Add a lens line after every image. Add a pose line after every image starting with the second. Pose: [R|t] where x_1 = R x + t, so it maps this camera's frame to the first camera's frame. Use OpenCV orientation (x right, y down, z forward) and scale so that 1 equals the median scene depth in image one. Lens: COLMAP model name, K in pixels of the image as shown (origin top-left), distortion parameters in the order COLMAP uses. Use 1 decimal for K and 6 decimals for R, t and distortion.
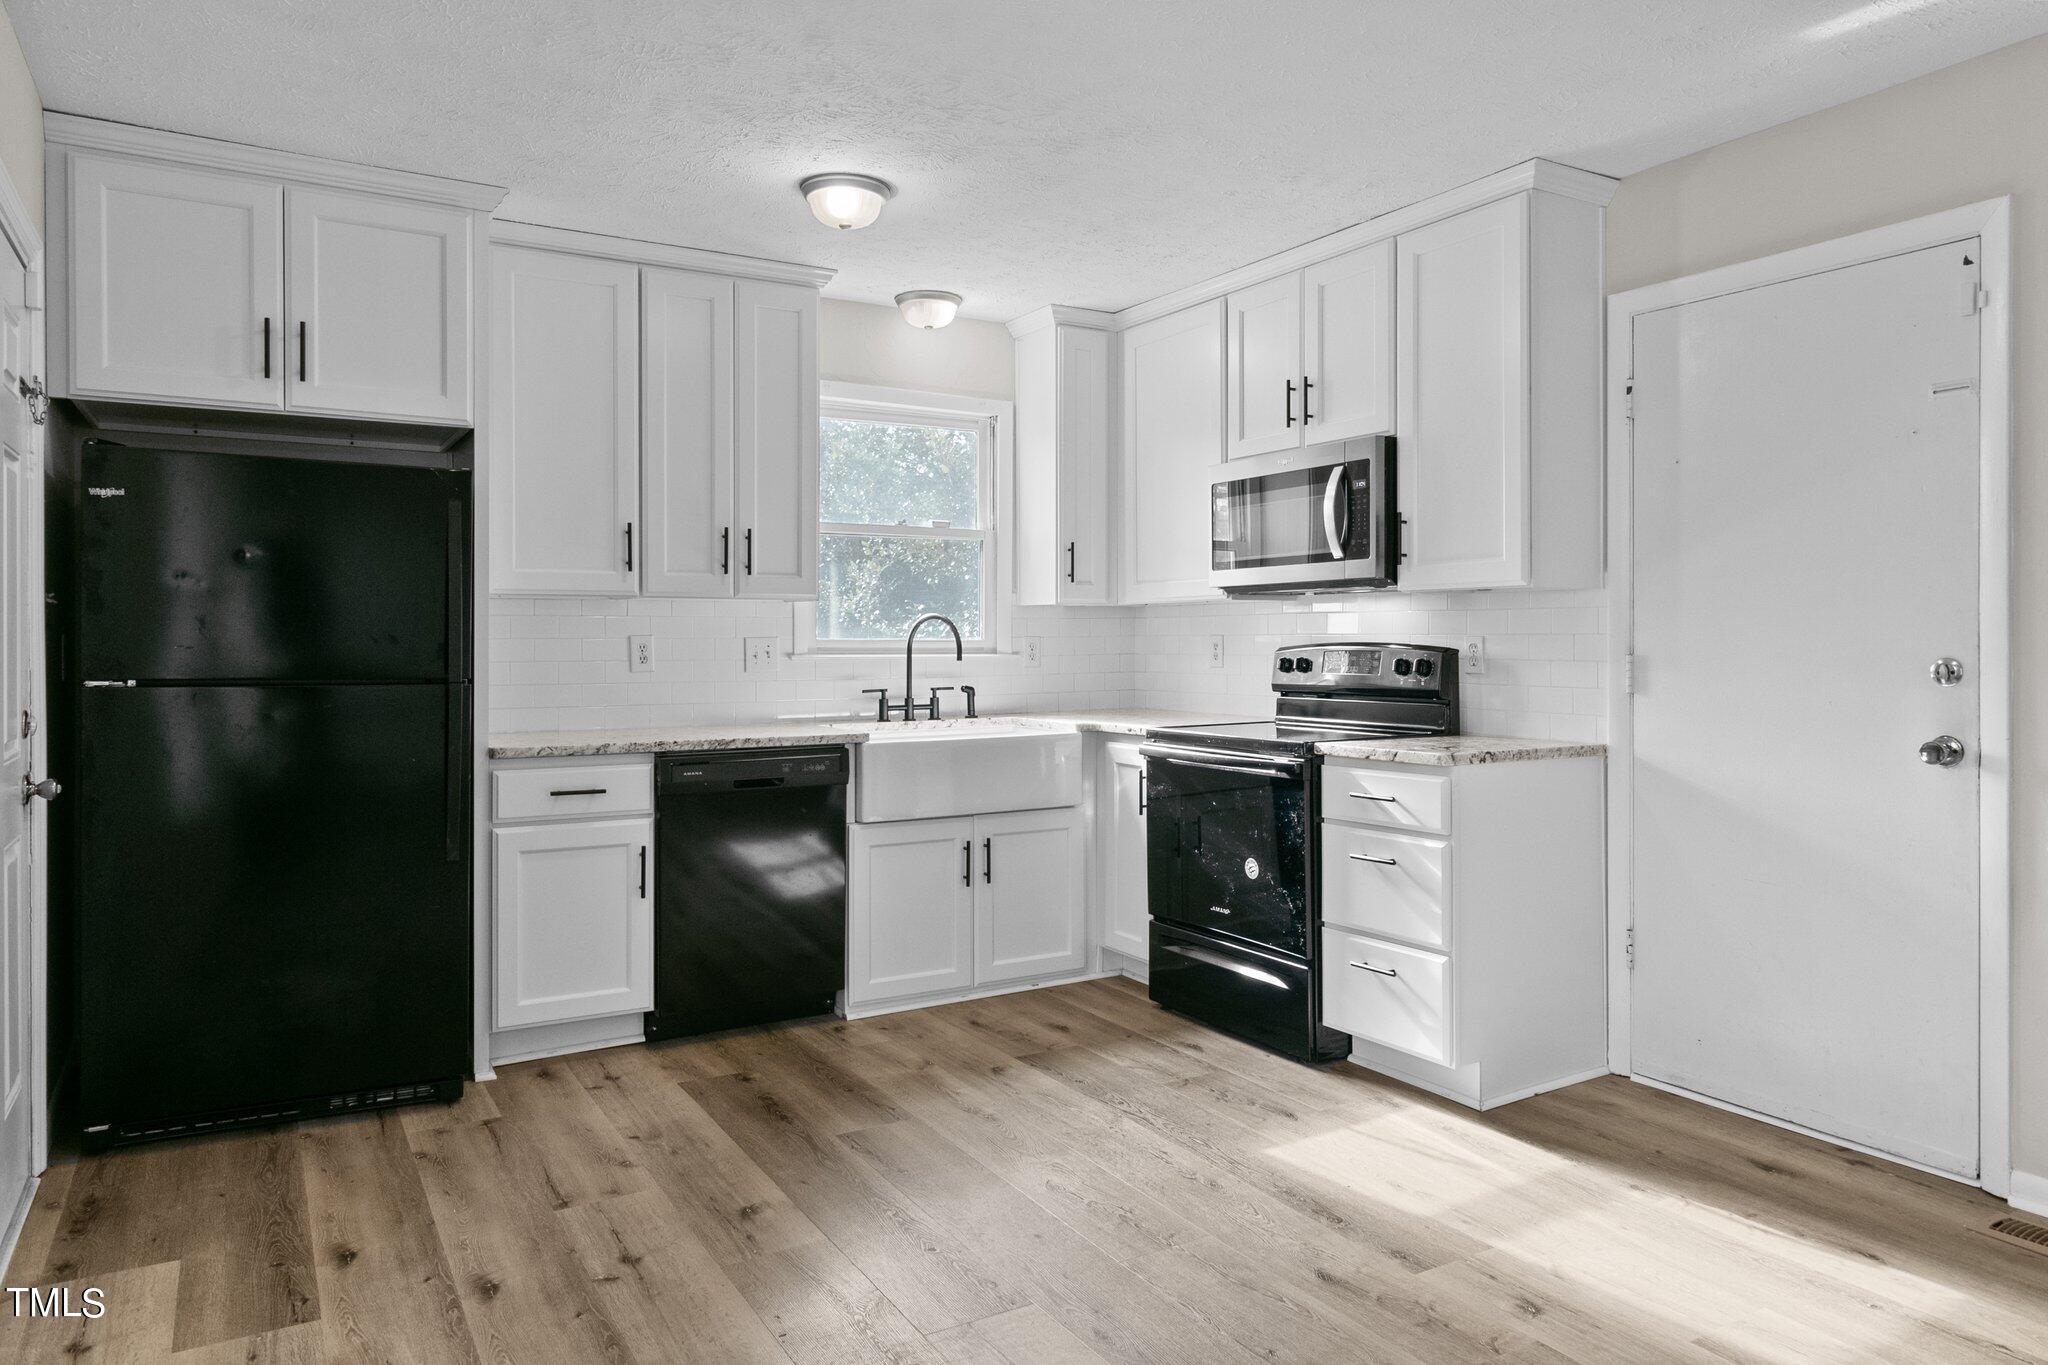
lens RADIAL K [[1313.3, 0, 1011.0], [0, 1313.3, 653.9], [0, 0, 1]] dist [0.025960, -0.000120]
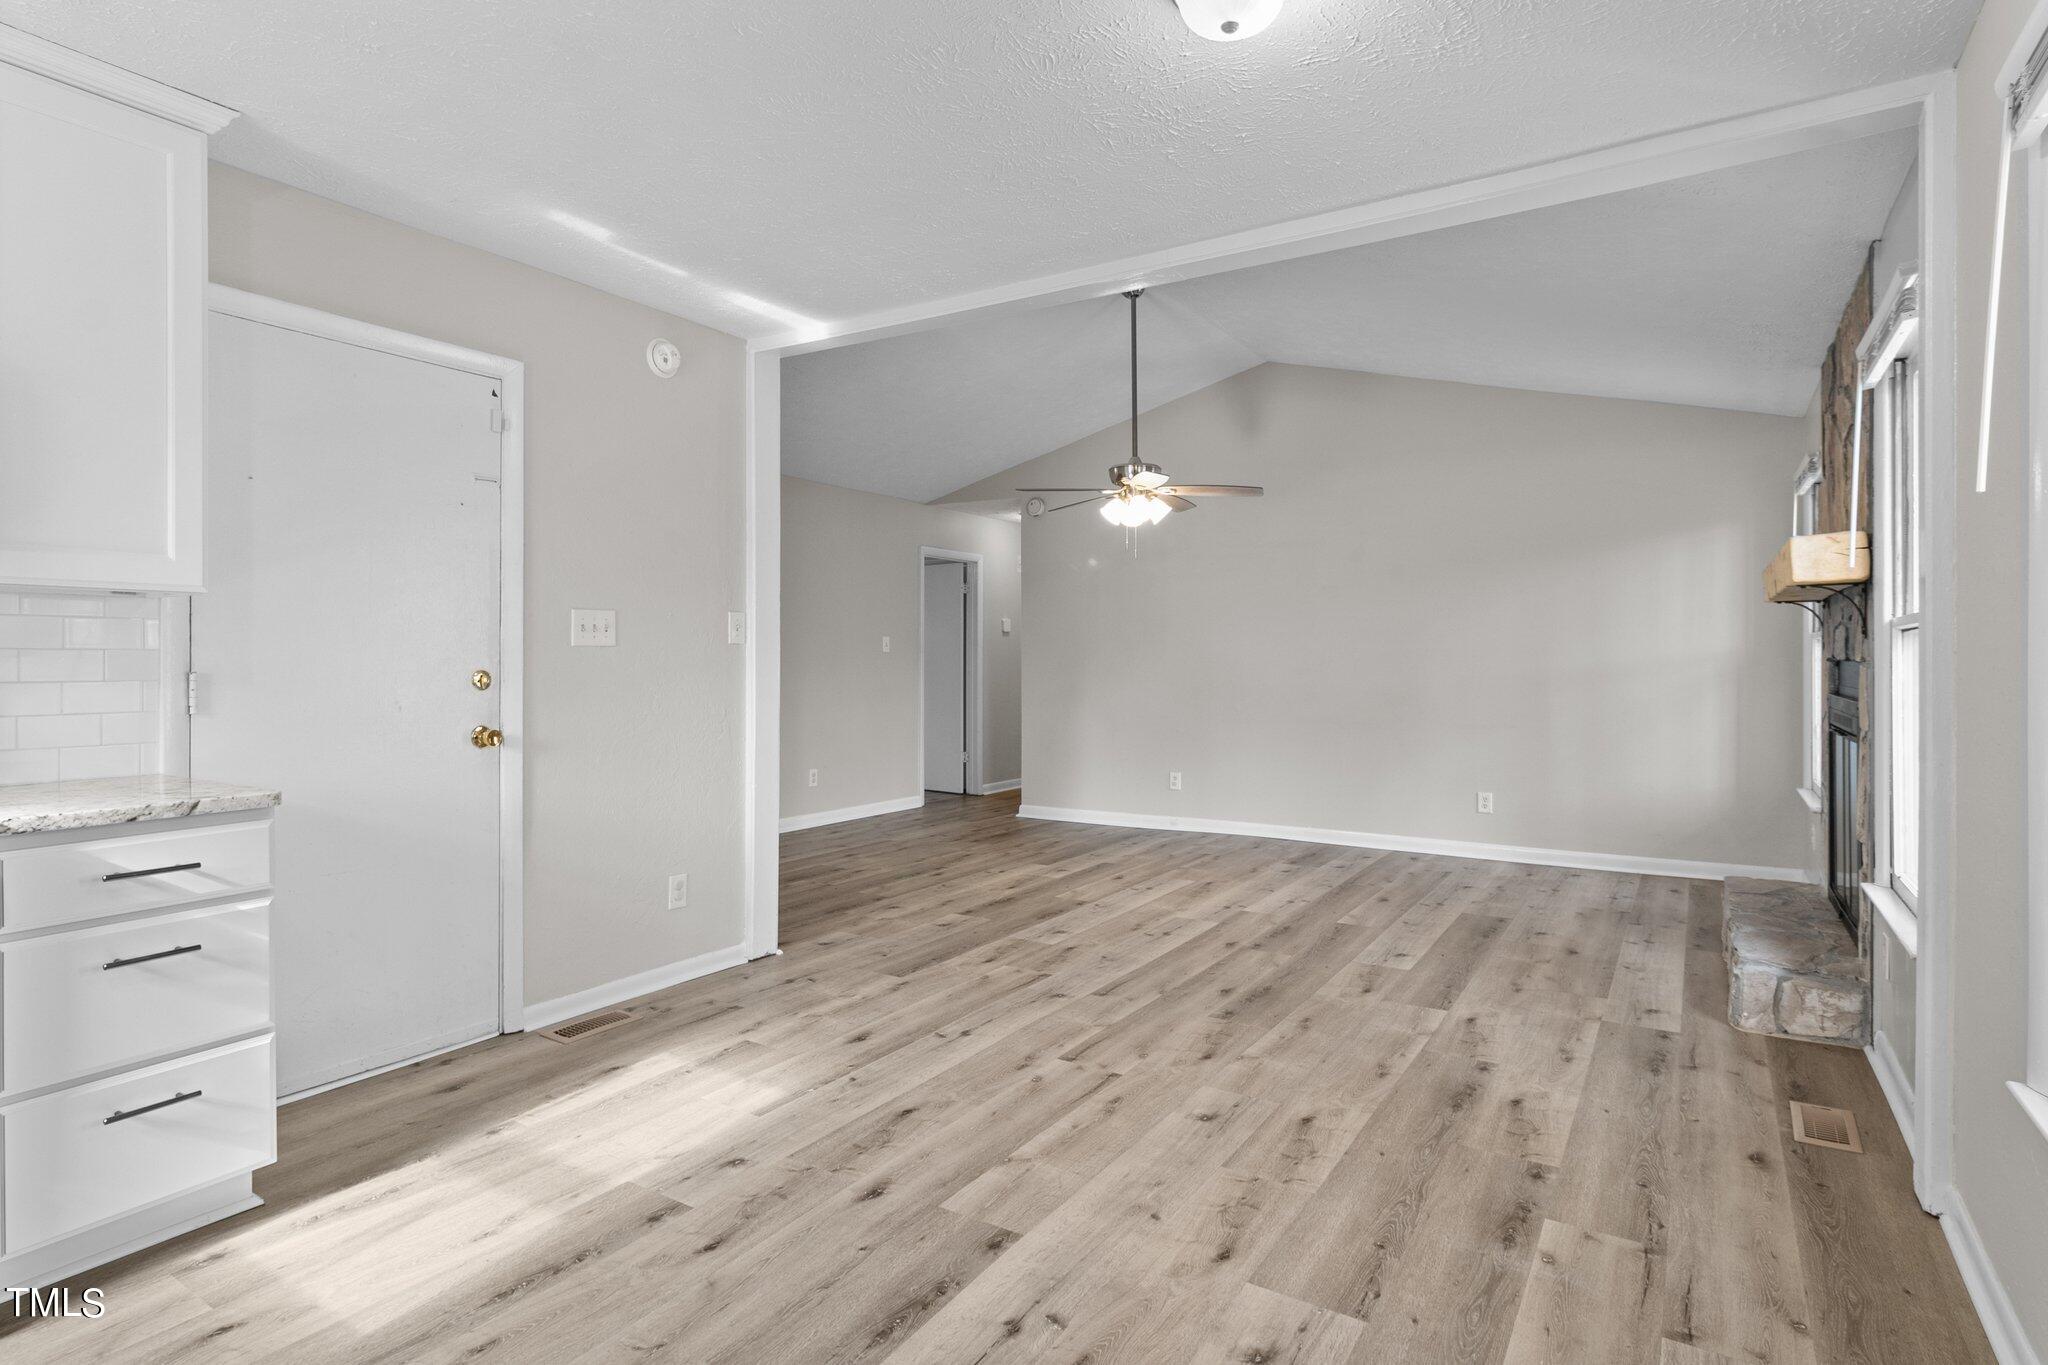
lens RADIAL K [[1082.7, 0, 1007.7], [0, 1082.7, 669.3], [0, 0, 1]] dist [0.023499, -0.000033]
pose [[-0.441152, -0.008065, 0.897396, -0.434634], [0.007862, 0.999887, 0.012851, -0.006627], [-0.897398, 0.012725, -0.441038, 0.765145]]
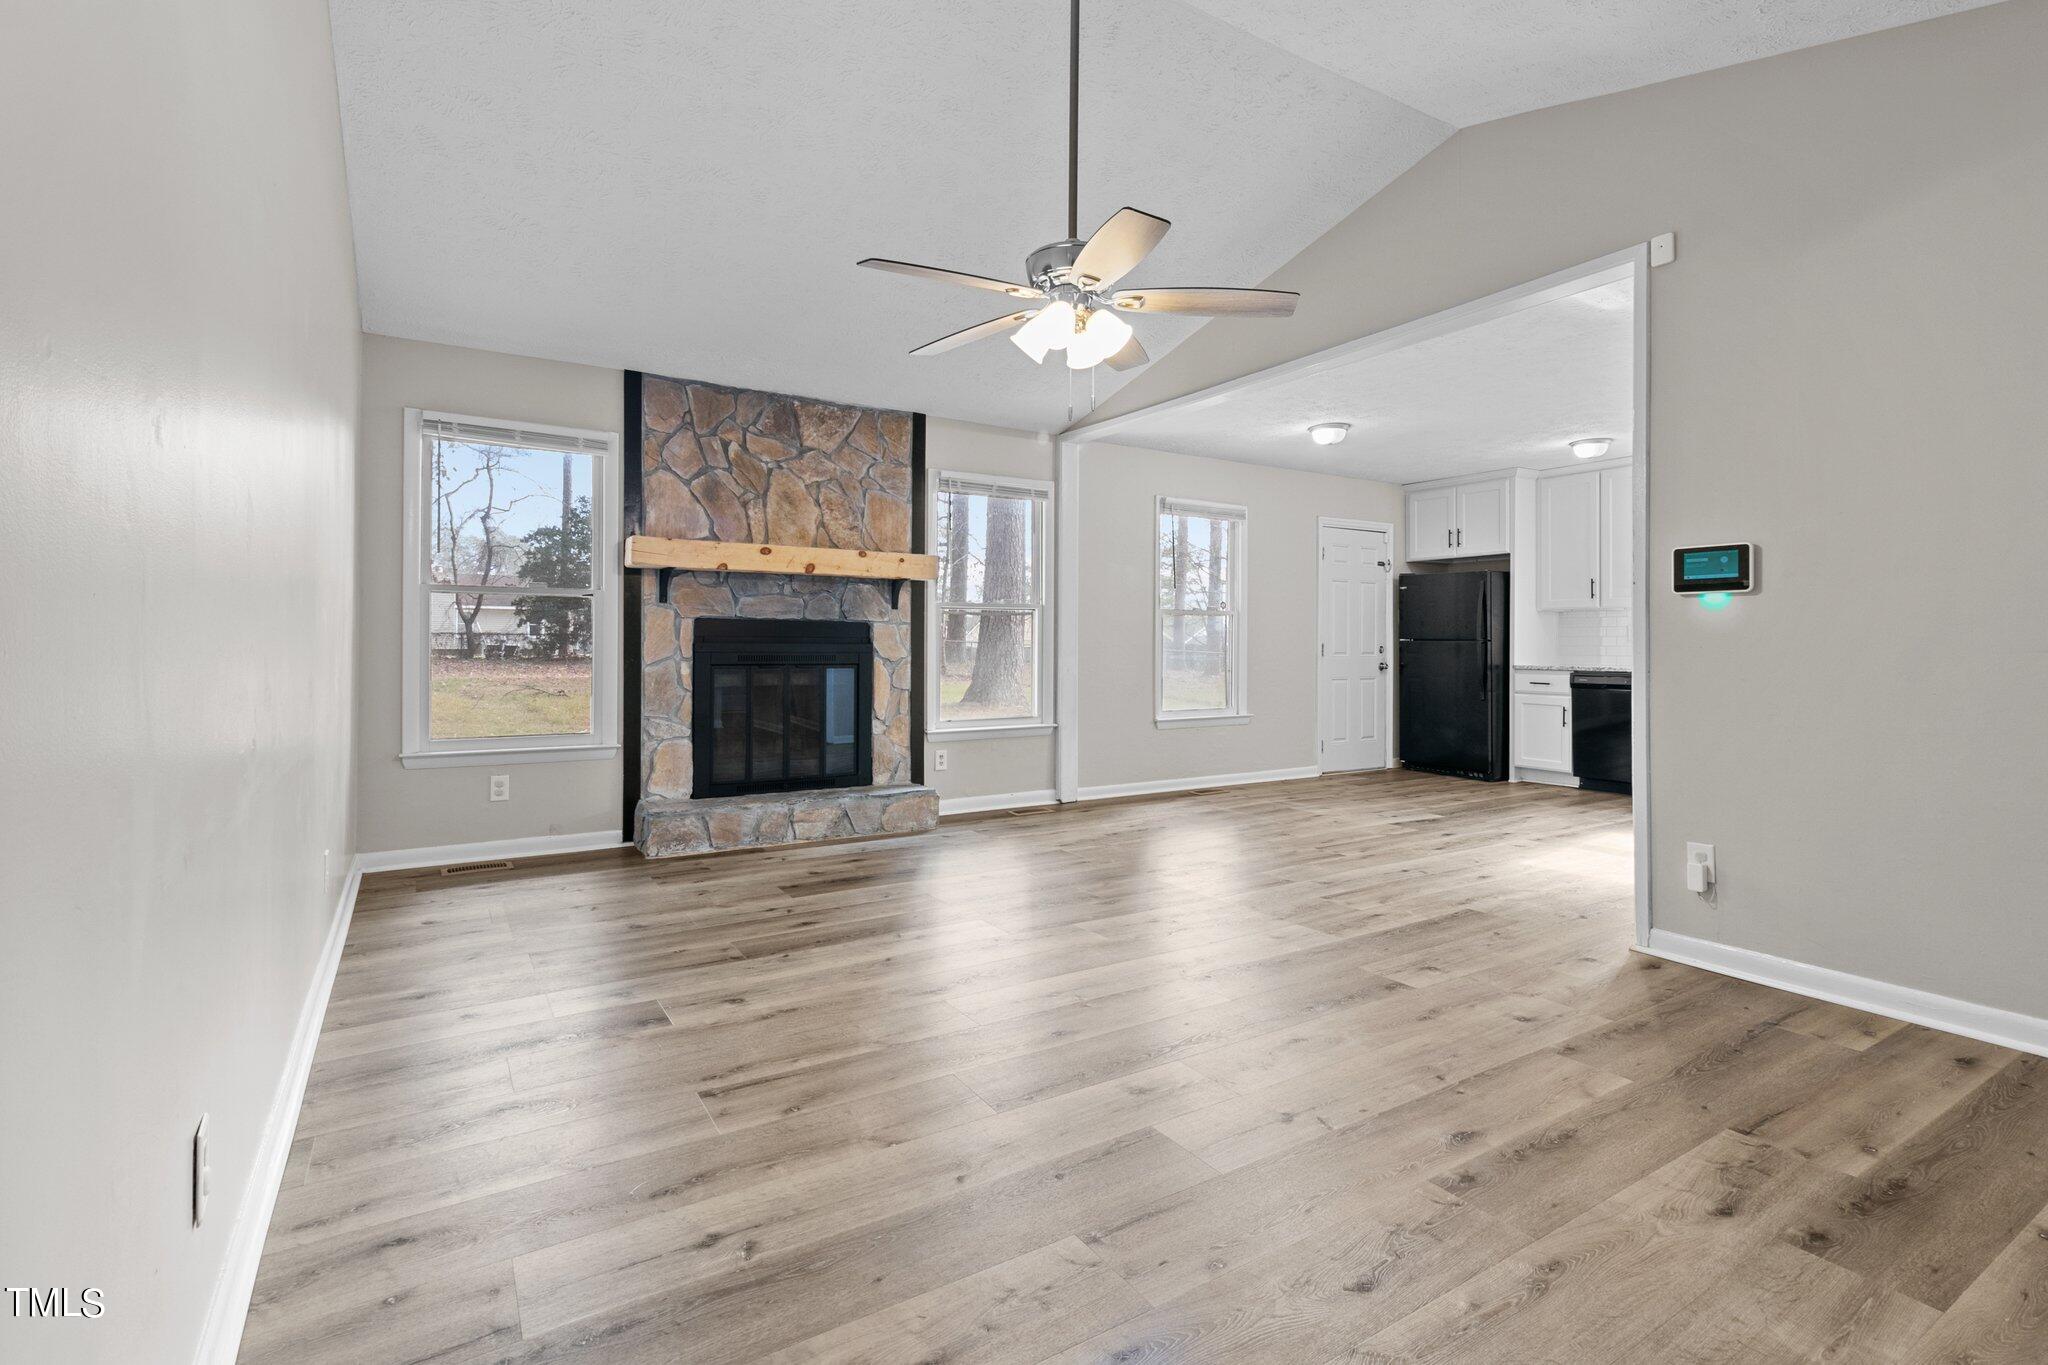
lens RADIAL K [[947.8, 0, 1010.2], [0, 947.8, 645.0], [0, 0, 1]] dist [0.007242, 0.000734]
pose [[0.023575, 0.002840, -0.999718, 1.537247], [-0.014137, 0.999897, 0.002507, 0.036665], [0.999622, 0.014074, 0.023613, -0.122132]]
